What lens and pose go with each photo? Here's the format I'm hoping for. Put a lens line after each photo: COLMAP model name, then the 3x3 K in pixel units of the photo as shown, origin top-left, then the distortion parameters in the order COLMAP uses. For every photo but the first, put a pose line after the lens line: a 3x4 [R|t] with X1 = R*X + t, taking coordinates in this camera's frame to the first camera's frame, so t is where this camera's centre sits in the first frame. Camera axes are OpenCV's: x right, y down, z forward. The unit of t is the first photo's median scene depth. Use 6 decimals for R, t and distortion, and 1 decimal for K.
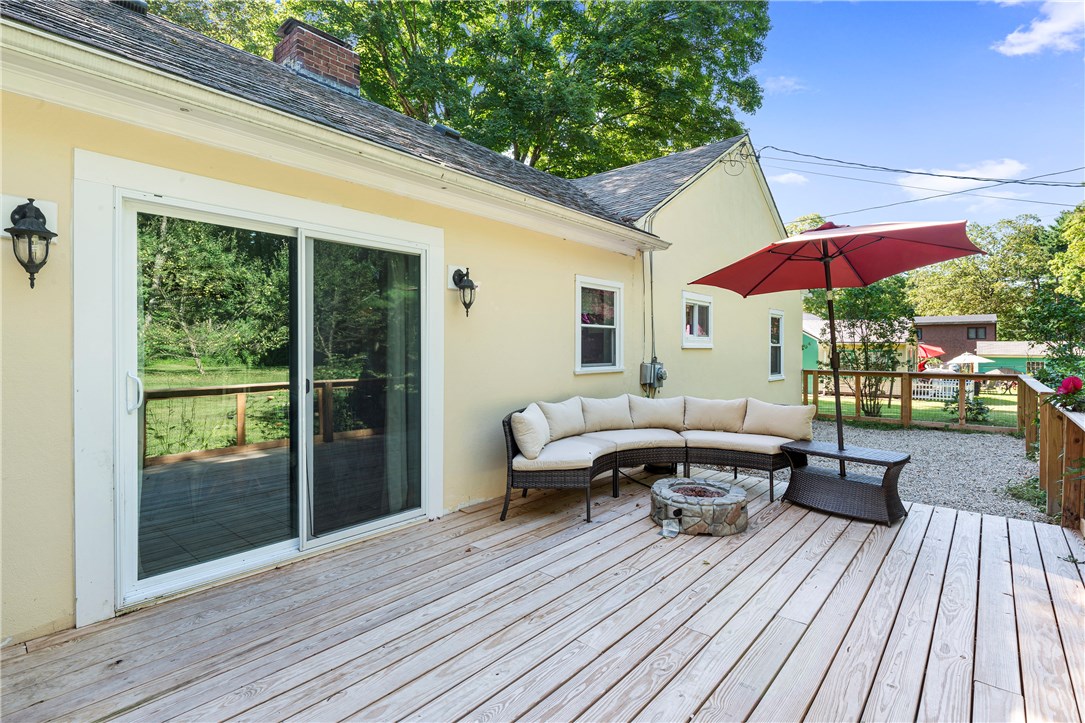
lens RADIAL K [[514.0, 0, 539.6], [0, 514.0, 355.4], [0, 0, 1]] dist [-0.002606, -0.002430]
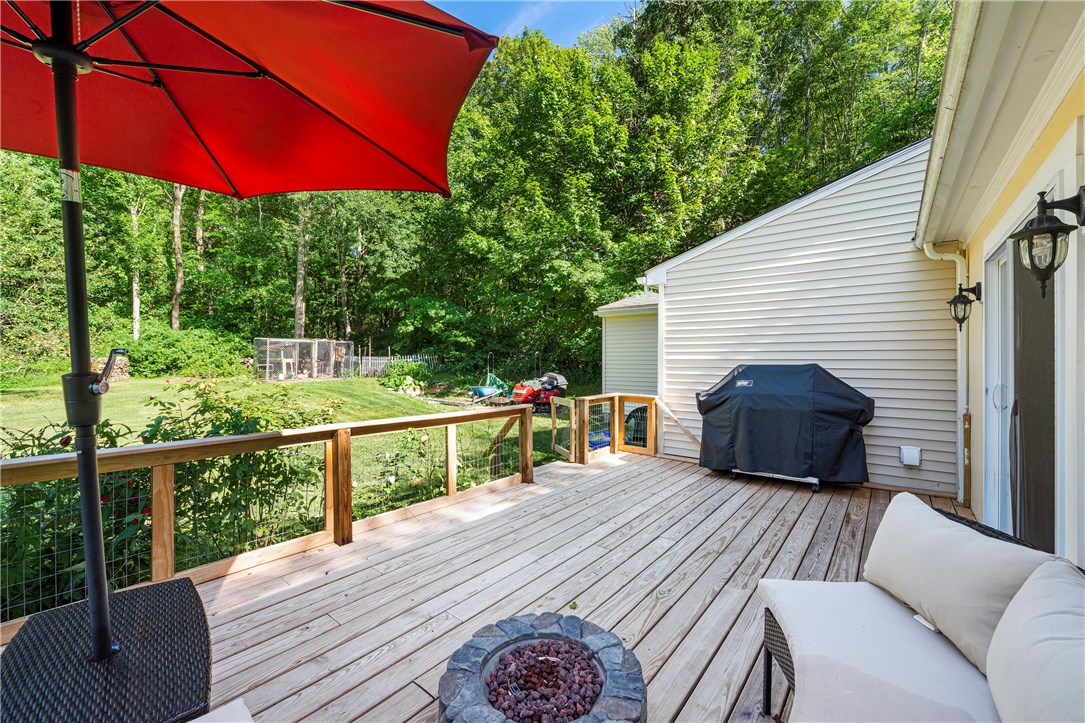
lens RADIAL K [[451.3, 0, 545.4], [0, 451.3, 363.6], [0, 0, 1]] dist [-0.000636, -0.000019]
pose [[-0.998071, -0.007476, -0.061635, 0.549637], [-0.008431, 0.999848, 0.015258, -0.024548], [0.061512, 0.015748, -0.997982, 2.274726]]
